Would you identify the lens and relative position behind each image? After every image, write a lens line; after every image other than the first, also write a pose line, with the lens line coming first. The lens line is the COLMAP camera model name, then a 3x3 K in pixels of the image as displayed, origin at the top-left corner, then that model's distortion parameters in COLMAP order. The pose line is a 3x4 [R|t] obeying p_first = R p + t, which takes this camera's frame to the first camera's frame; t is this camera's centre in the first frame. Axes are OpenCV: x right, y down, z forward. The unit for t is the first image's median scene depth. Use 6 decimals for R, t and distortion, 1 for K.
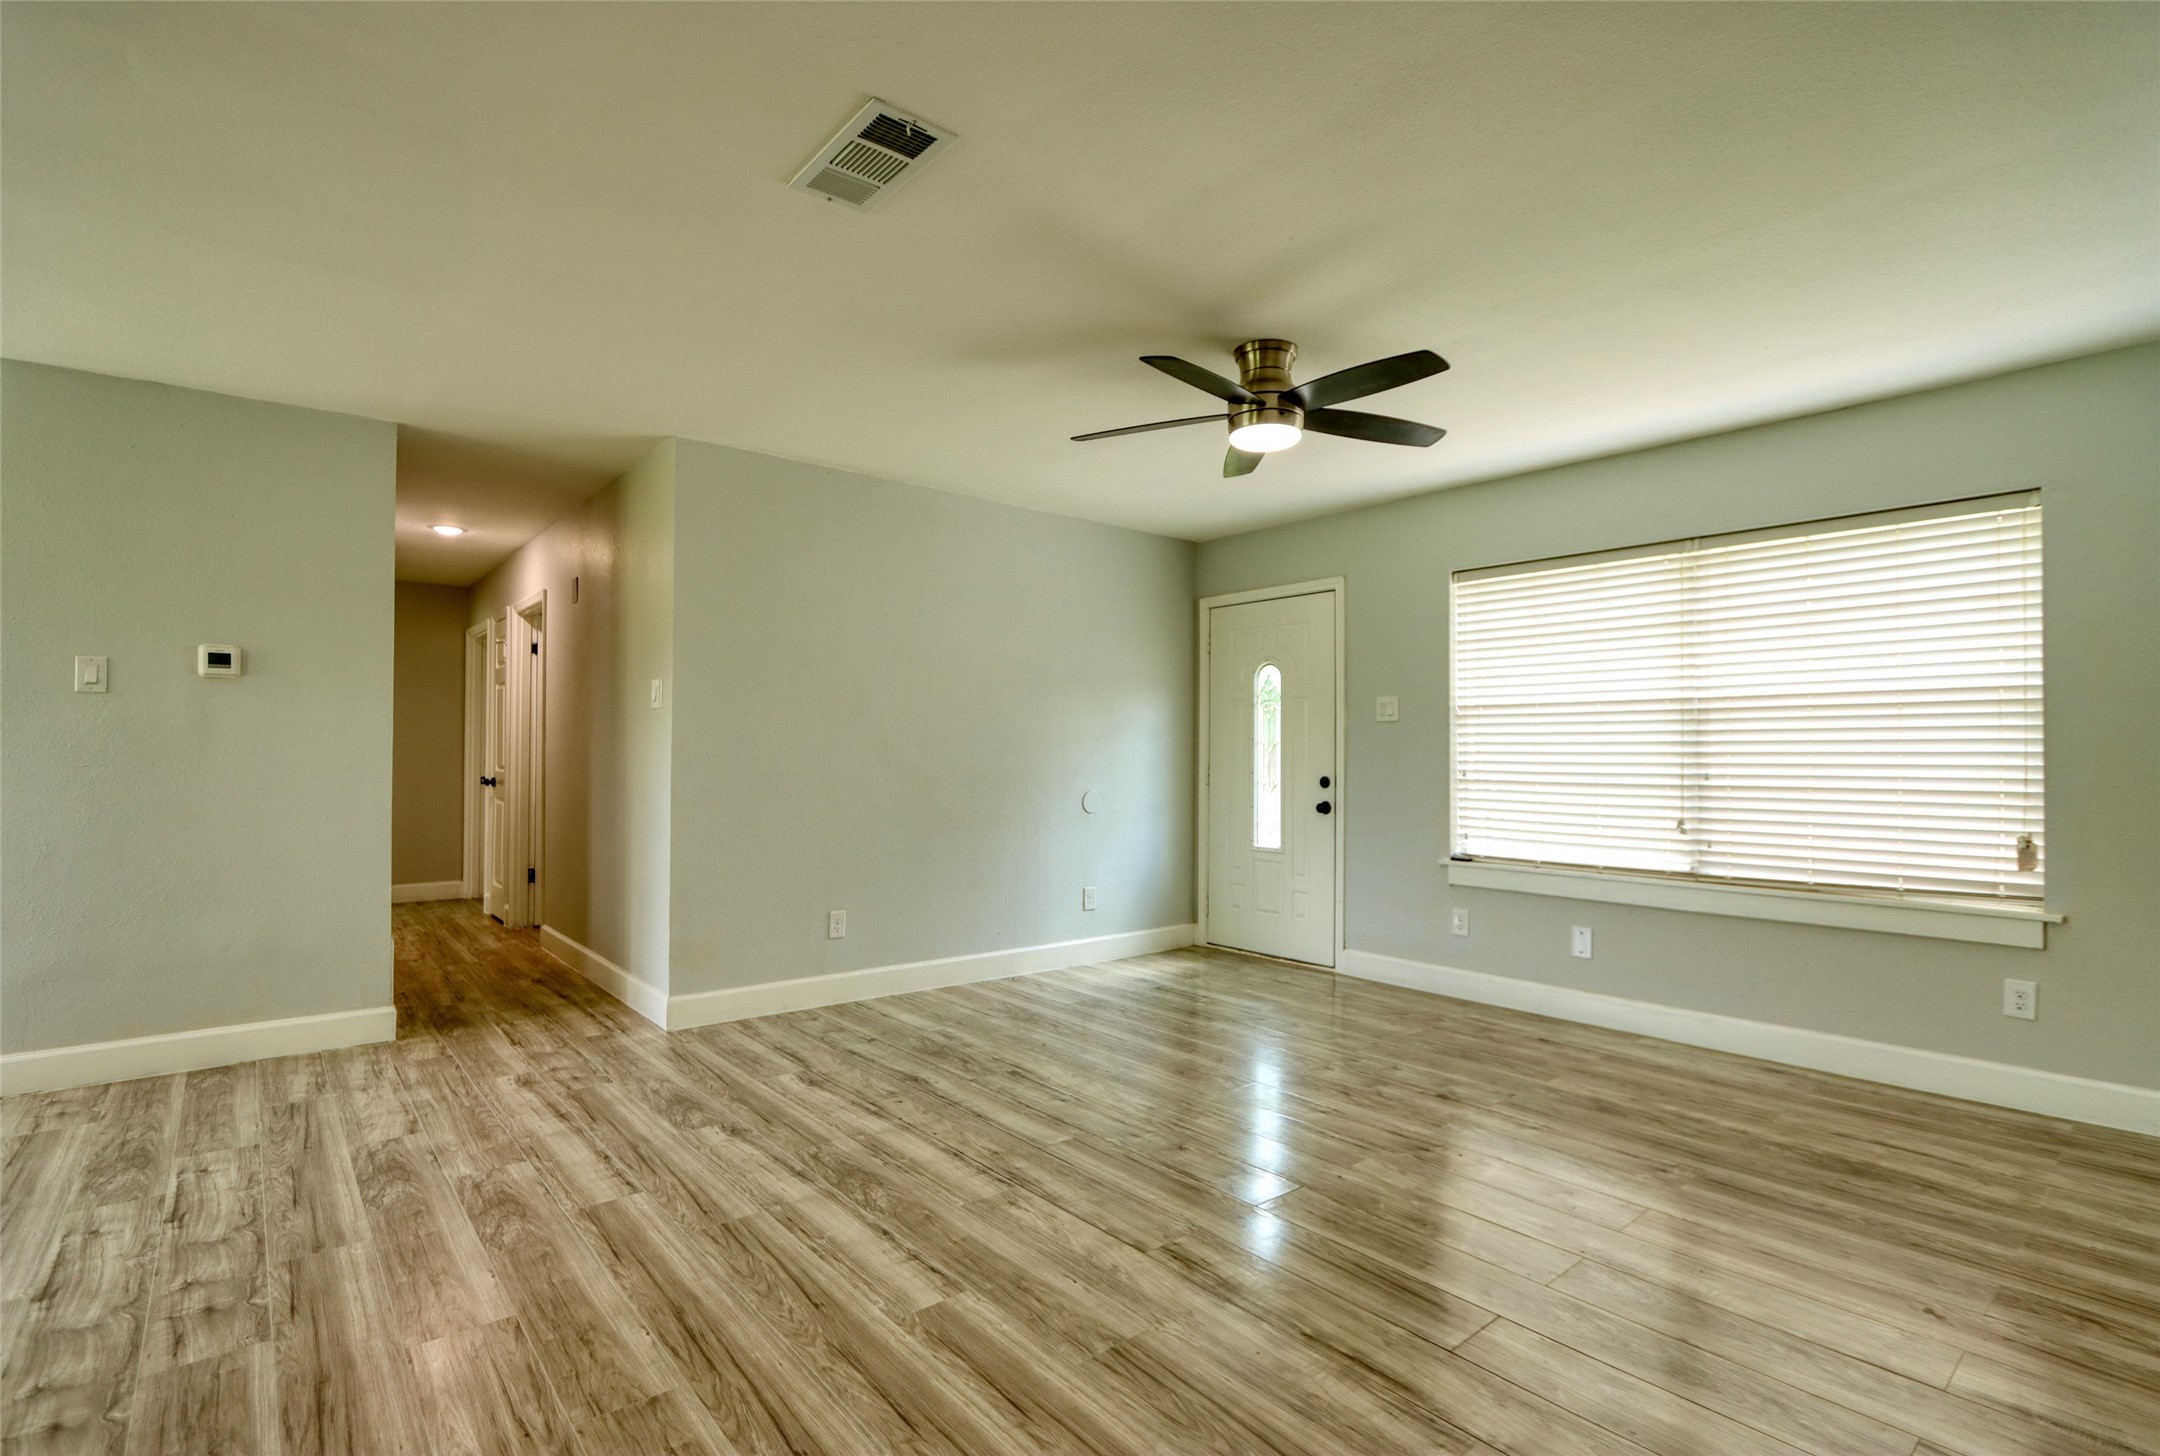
lens RADIAL K [[1005.8, 0, 1074.3], [0, 1005.8, 747.1], [0, 0, 1]] dist [-0.015423, 0.001180]
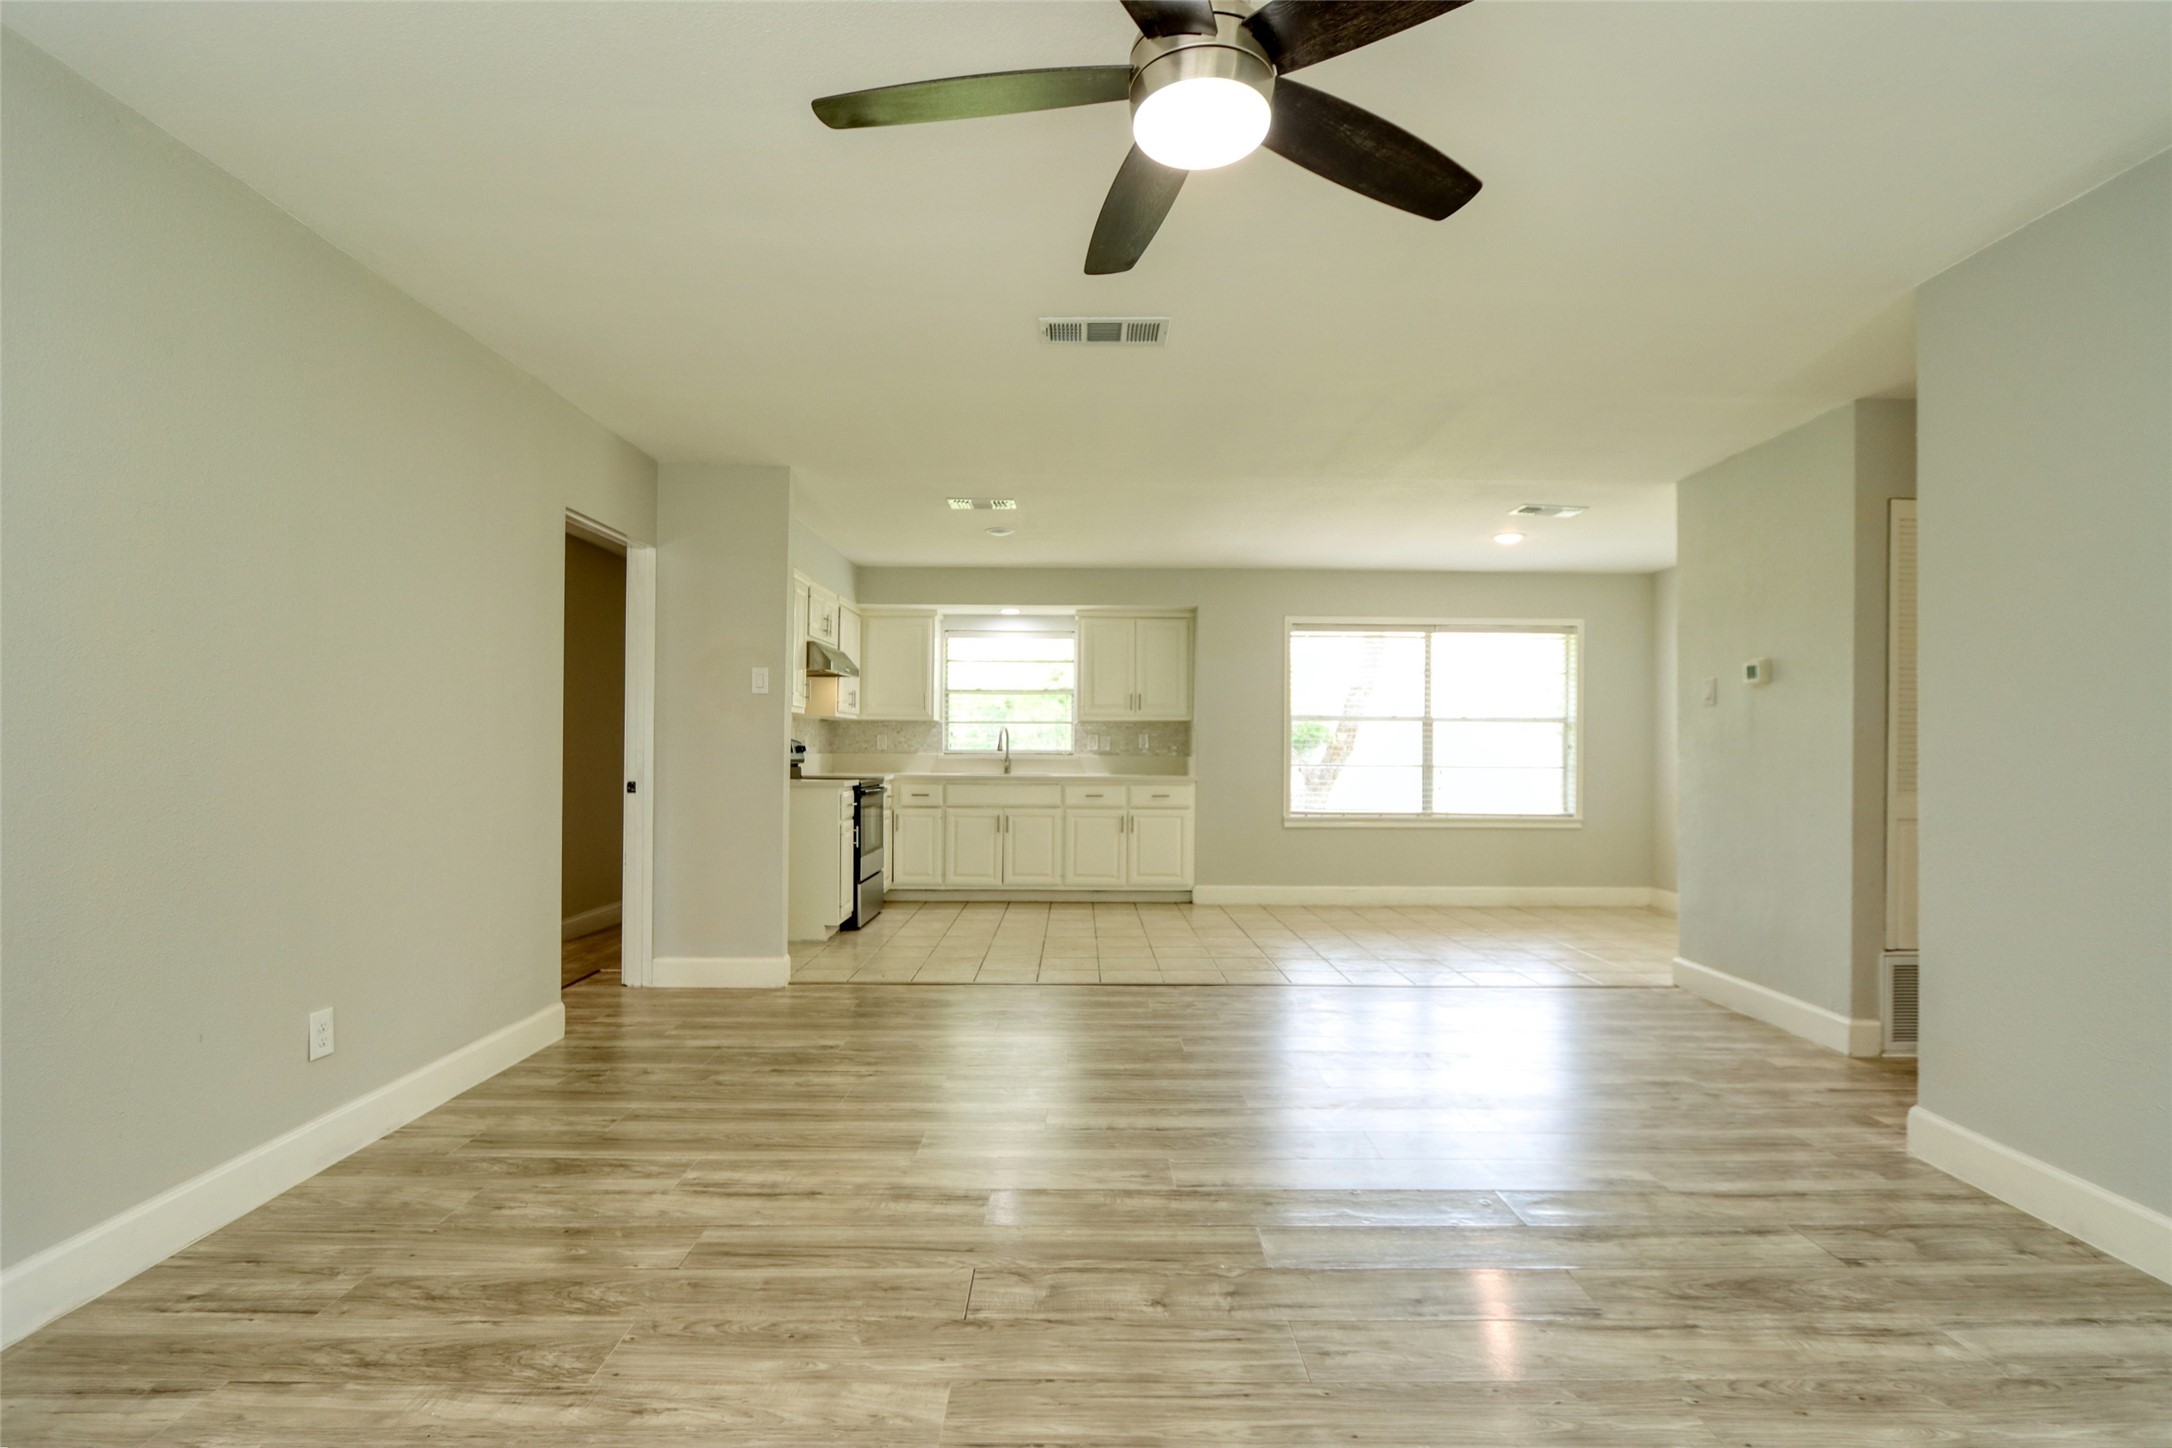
lens RADIAL K [[1012.6, 0, 1093.0], [0, 1012.6, 739.3], [0, 0, 1]] dist [-0.019327, 0.003774]
pose [[-0.631206, -0.013628, -0.775496, 0.587871], [-0.005378, 0.999898, -0.013195, 0.012910], [0.775597, -0.004158, -0.631215, 1.207937]]
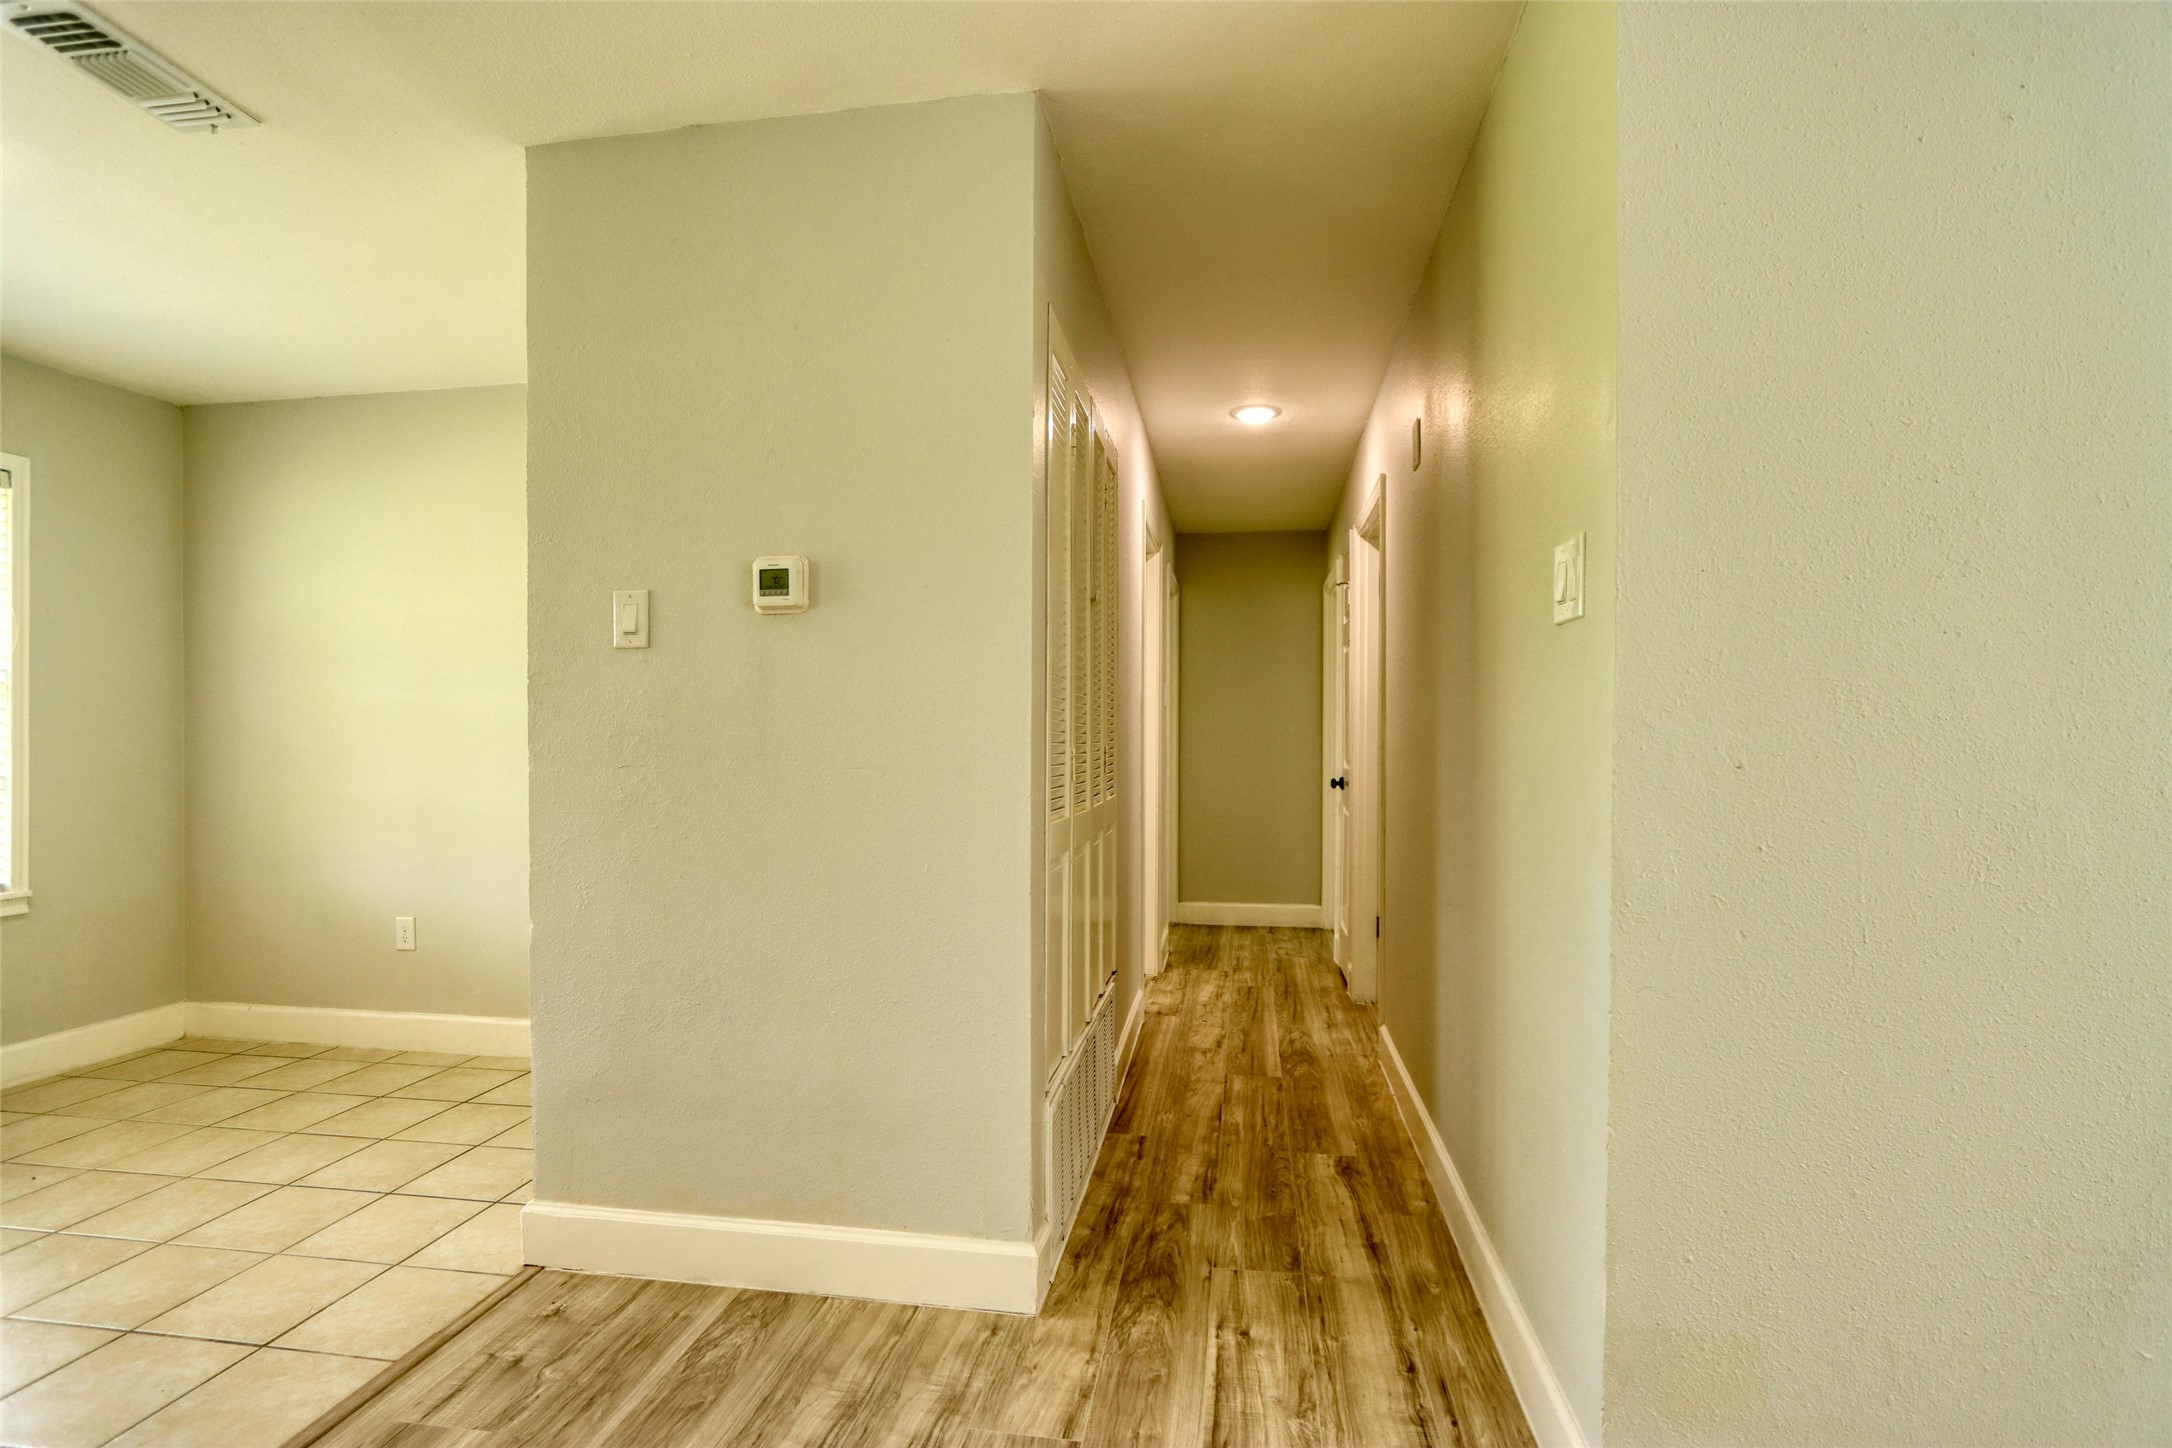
lens RADIAL K [[1003.8, 0, 1091.7], [0, 1003.8, 741.9], [0, 0, 1]] dist [-0.018379, 0.003463]
pose [[0.662960, -0.000681, -0.748654, -0.328148], [0.006233, 0.999970, 0.004610, 0.002594], [0.748629, -0.007722, 0.662945, 0.796568]]
